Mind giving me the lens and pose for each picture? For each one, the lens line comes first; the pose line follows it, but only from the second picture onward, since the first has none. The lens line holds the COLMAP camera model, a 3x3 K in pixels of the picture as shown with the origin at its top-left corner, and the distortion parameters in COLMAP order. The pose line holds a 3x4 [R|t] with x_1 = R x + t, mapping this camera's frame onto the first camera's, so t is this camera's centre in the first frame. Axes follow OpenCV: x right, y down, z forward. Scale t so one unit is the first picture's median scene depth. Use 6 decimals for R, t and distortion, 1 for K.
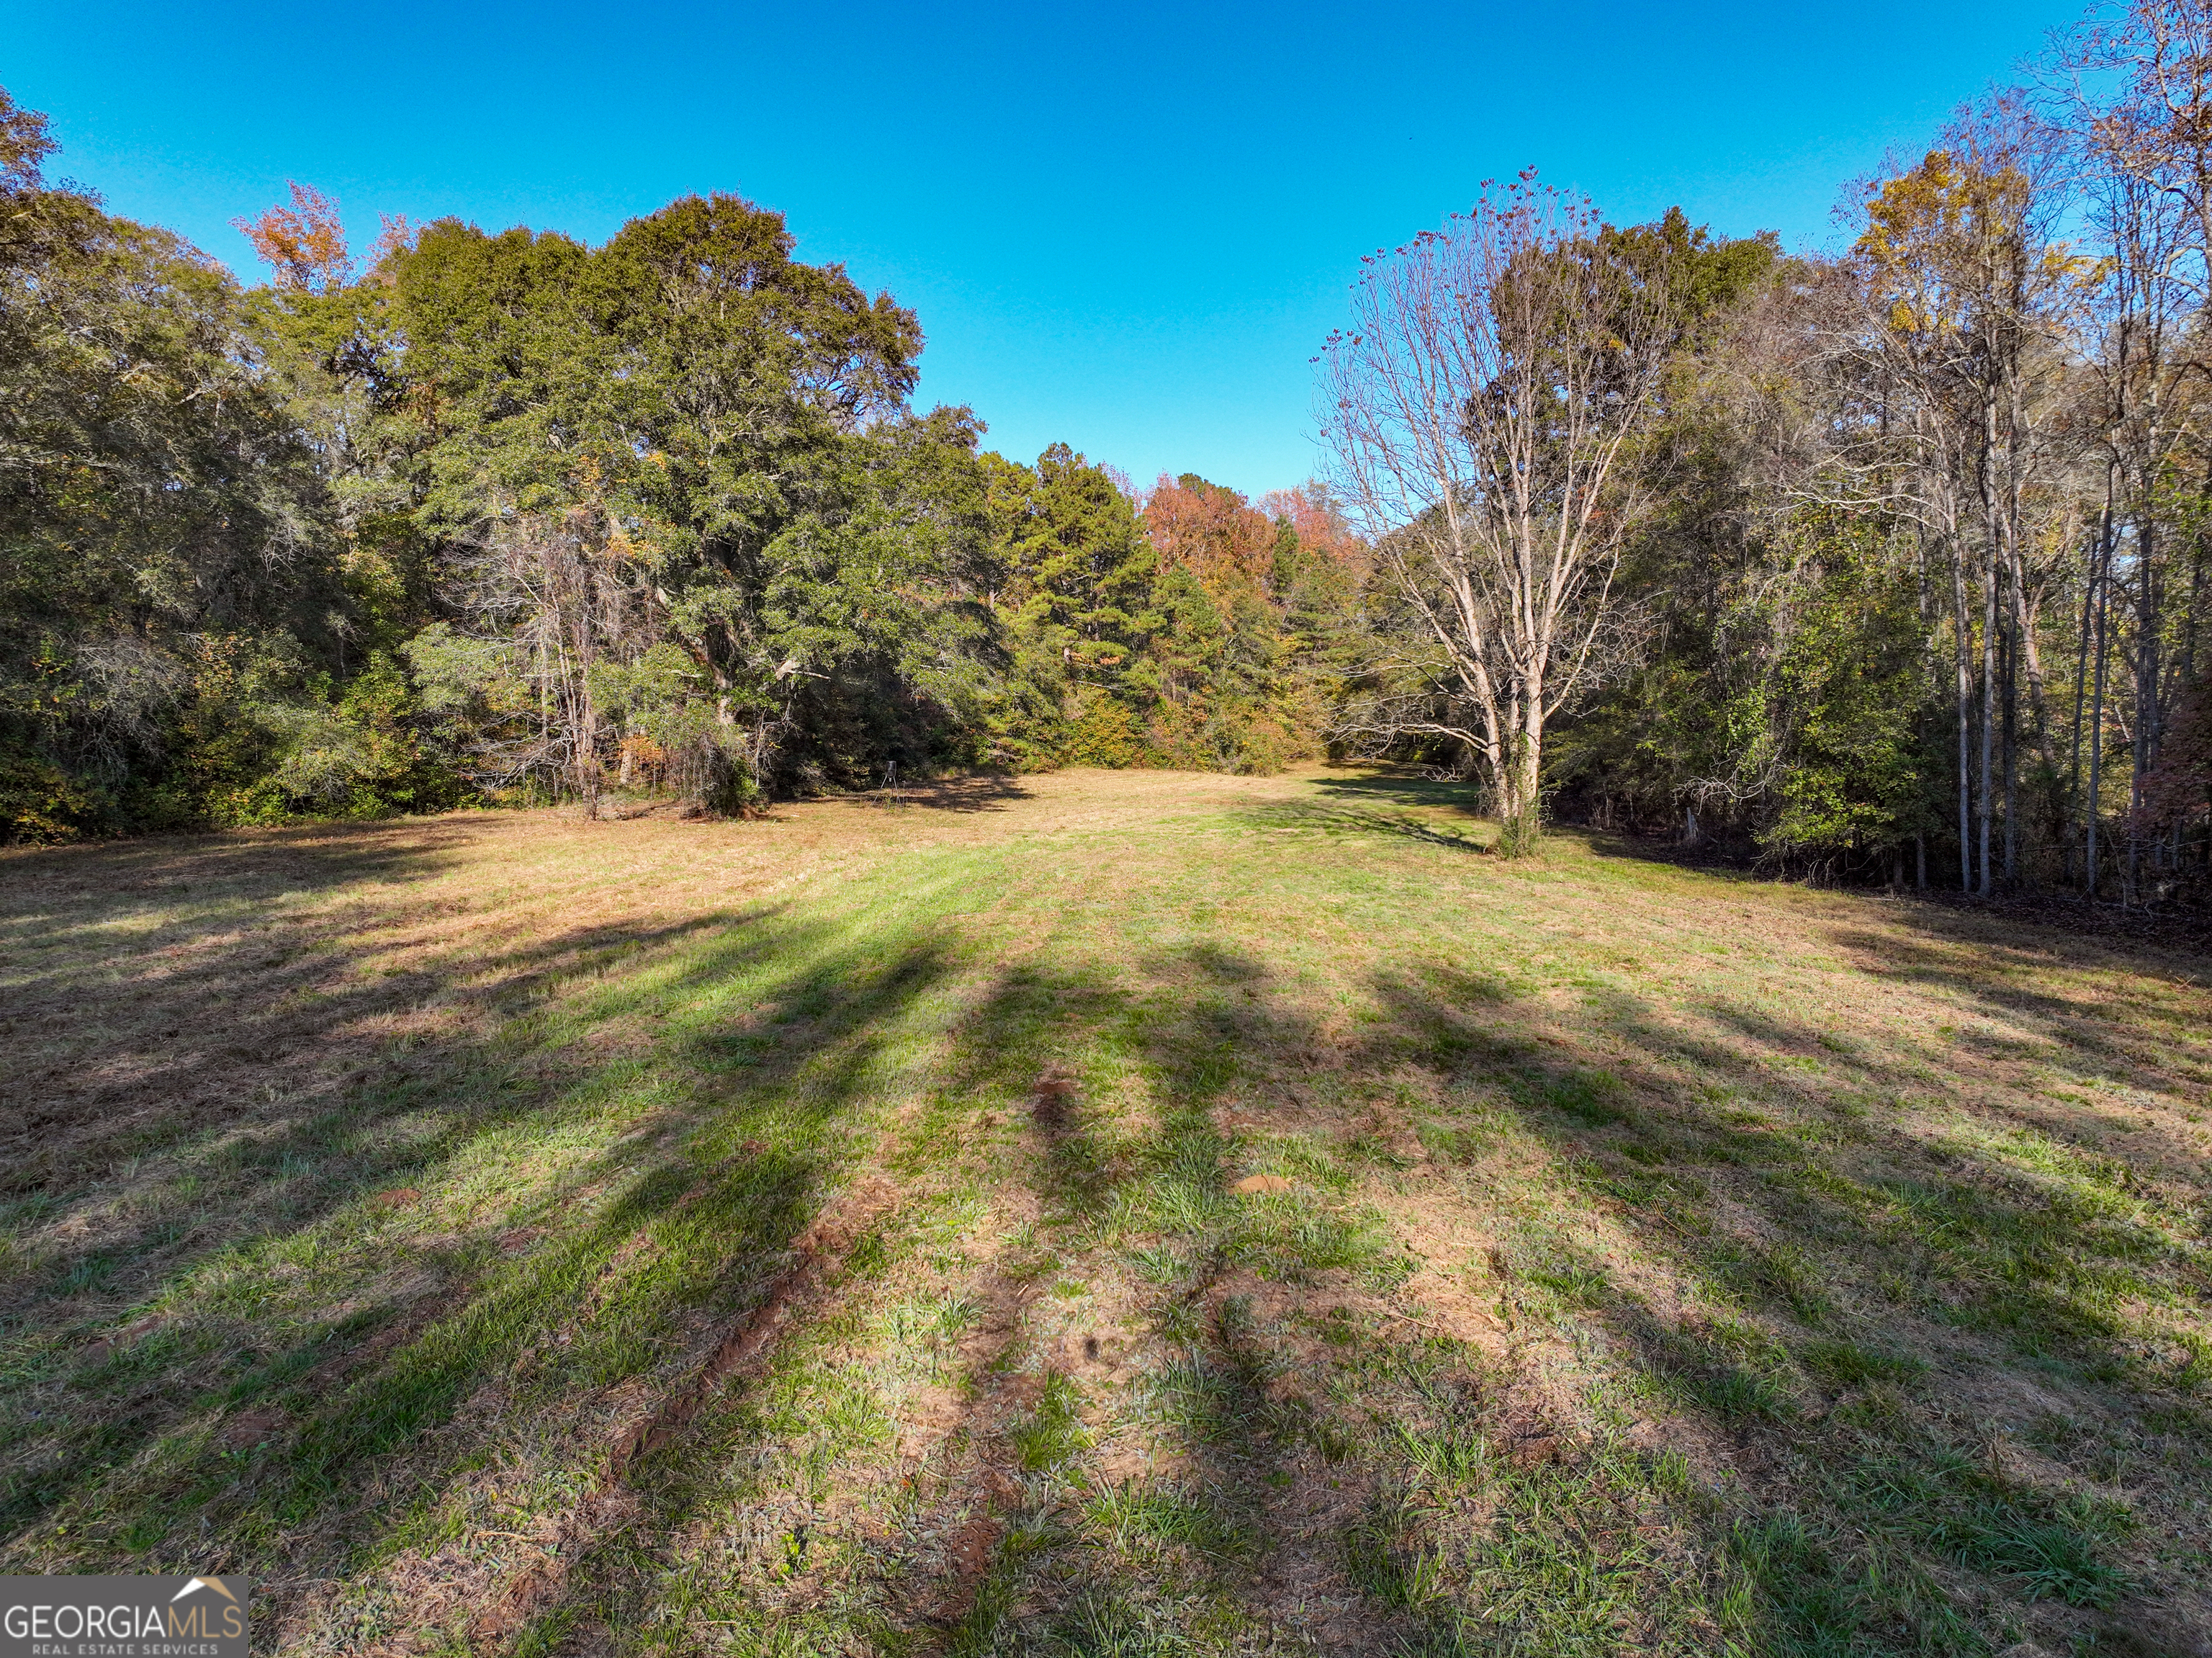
lens RADIAL K [[1555.5, 0, 1099.7], [0, 1555.5, 821.8], [0, 0, 1]] dist [-0.006259, 0.013078]
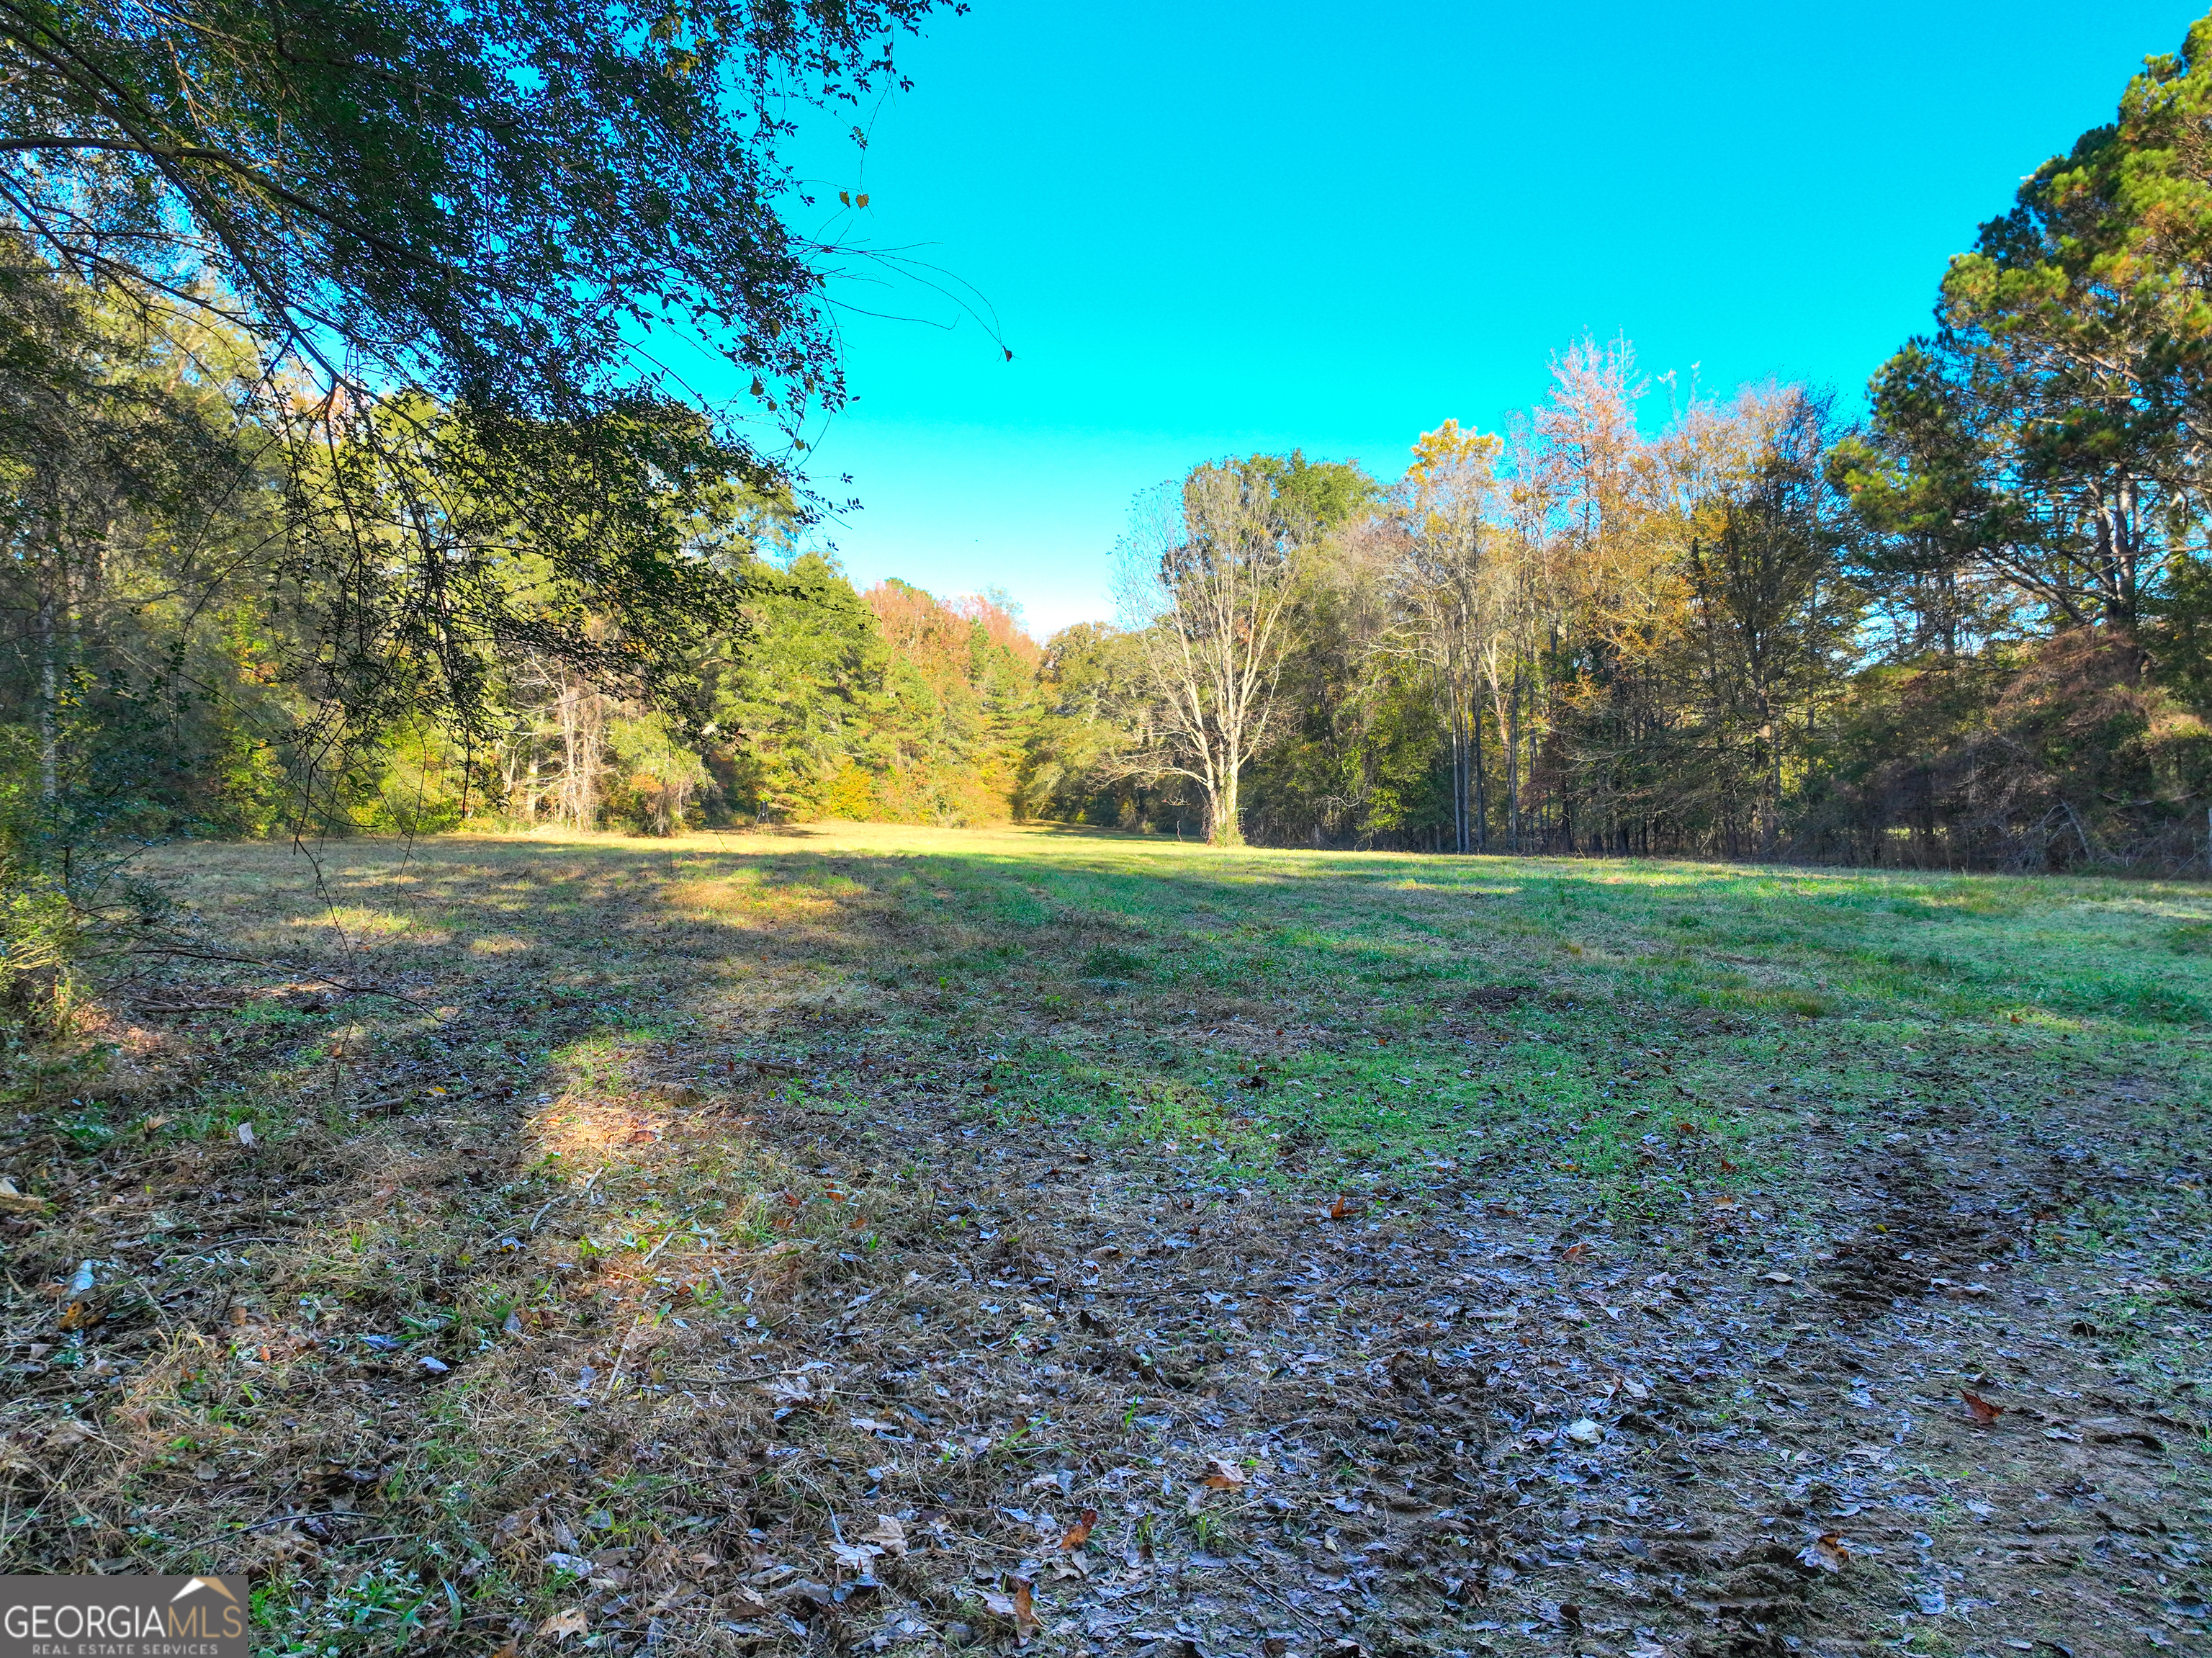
lens RADIAL K [[1555.5, 0, 1108.2], [0, 1555.5, 832.2], [0, 0, 1]] dist [-0.006259, 0.013078]
pose [[0.968472, 0.000593, 0.249123, -0.220023], [0.010750, 0.998966, -0.044168, 0.063701], [-0.248892, 0.045454, 0.967464, -0.484728]]
